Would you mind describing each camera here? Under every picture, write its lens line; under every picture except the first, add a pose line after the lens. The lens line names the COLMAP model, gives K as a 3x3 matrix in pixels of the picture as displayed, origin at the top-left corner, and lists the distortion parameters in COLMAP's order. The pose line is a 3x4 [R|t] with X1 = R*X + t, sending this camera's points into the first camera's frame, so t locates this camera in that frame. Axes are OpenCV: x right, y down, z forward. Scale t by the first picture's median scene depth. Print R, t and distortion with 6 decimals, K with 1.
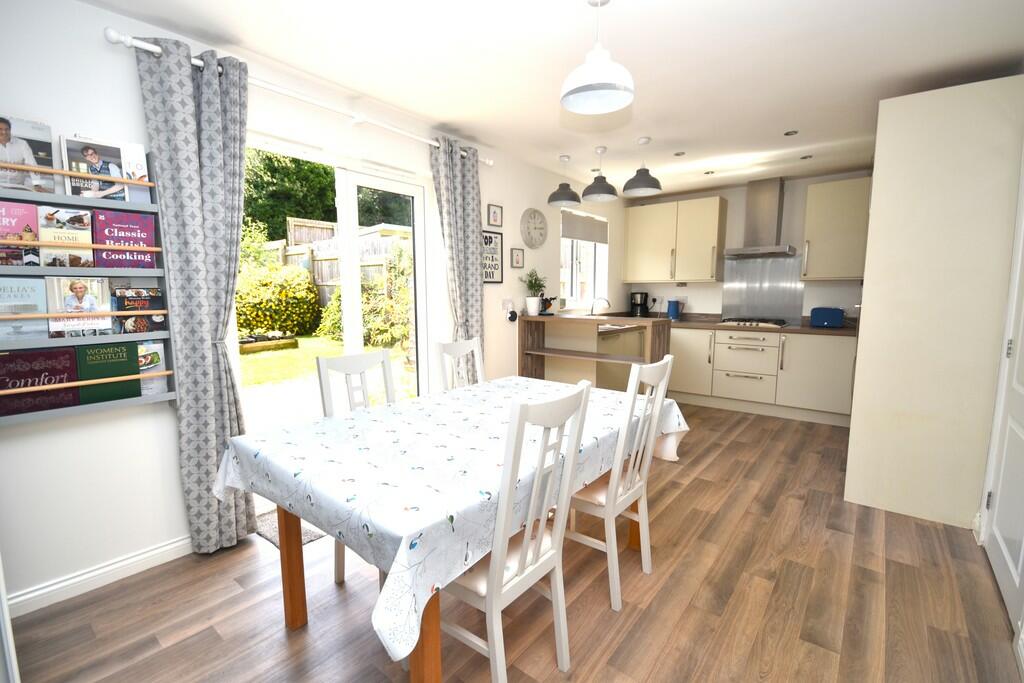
lens RADIAL K [[452.7, 0, 512.8], [0, 452.7, 345.7], [0, 0, 1]] dist [-0.002503, -0.000534]
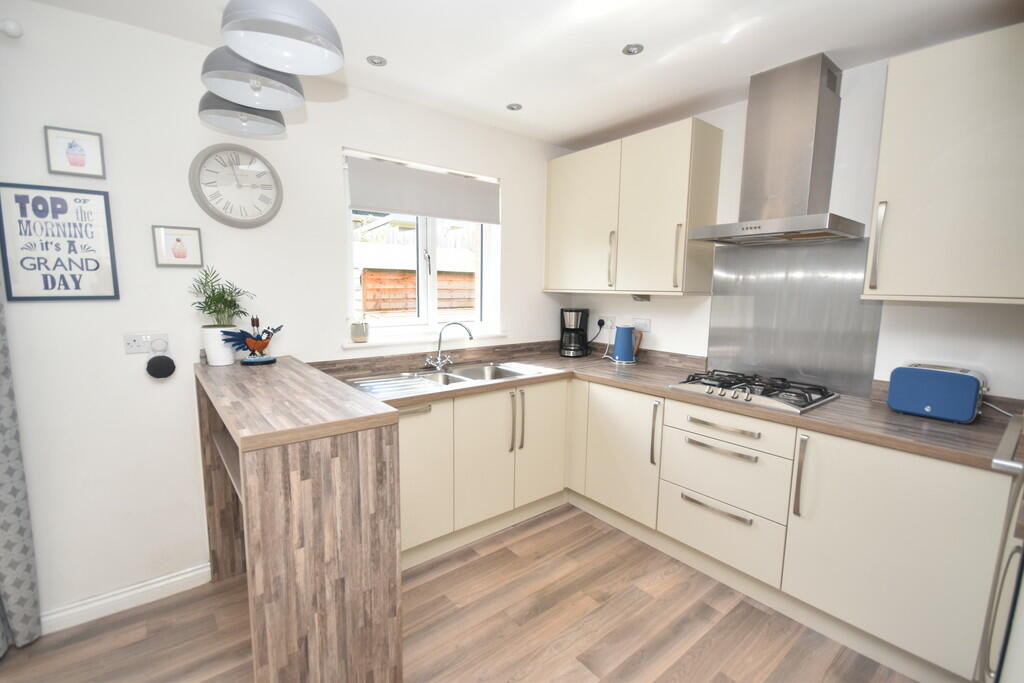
lens RADIAL K [[452.7, 0, 510.9], [0, 452.7, 340.3], [0, 0, 1]] dist [-0.002503, -0.000534]
pose [[0.978852, 0.041053, -0.200408, 0.400753], [-0.041245, 0.999144, 0.003219, -0.095573], [0.200368, 0.005115, 0.979707, 0.522500]]
